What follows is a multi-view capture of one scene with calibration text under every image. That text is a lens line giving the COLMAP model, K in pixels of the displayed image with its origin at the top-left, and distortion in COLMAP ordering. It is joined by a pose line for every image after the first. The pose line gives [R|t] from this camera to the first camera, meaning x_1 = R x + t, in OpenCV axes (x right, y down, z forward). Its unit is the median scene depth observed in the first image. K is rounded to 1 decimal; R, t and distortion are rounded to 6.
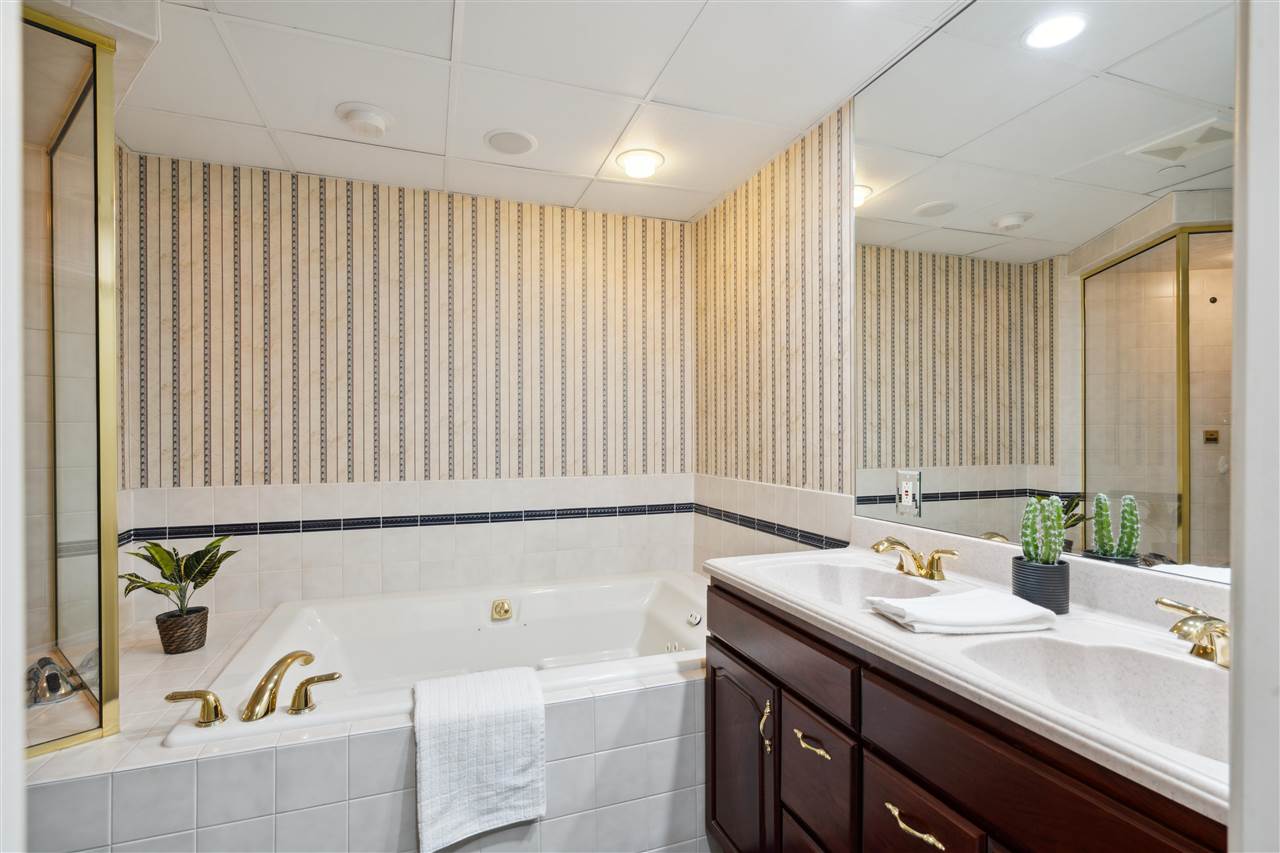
lens RADIAL K [[597.6, 0, 635.9], [0, 597.6, 433.1], [0, 0, 1]] dist [-0.002628, 0.000463]
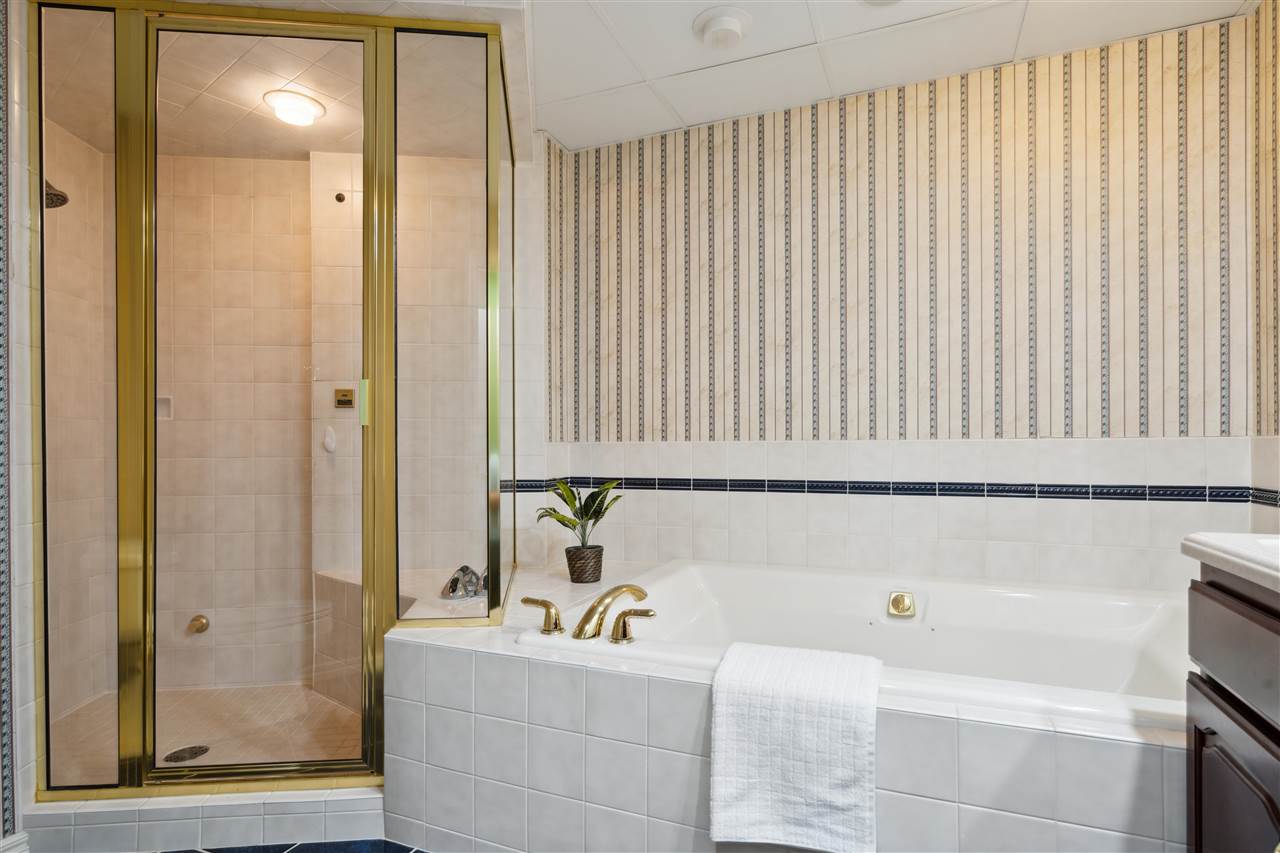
lens RADIAL K [[647.2, 0, 657.9], [0, 647.2, 450.3], [0, 0, 1]] dist [-0.006230, 0.002842]
pose [[0.740857, -0.001241, -0.671661, 0.114178], [0.001669, 0.999999, -0.000006, 0.099781], [0.671660, -0.001117, 0.740859, 0.170369]]
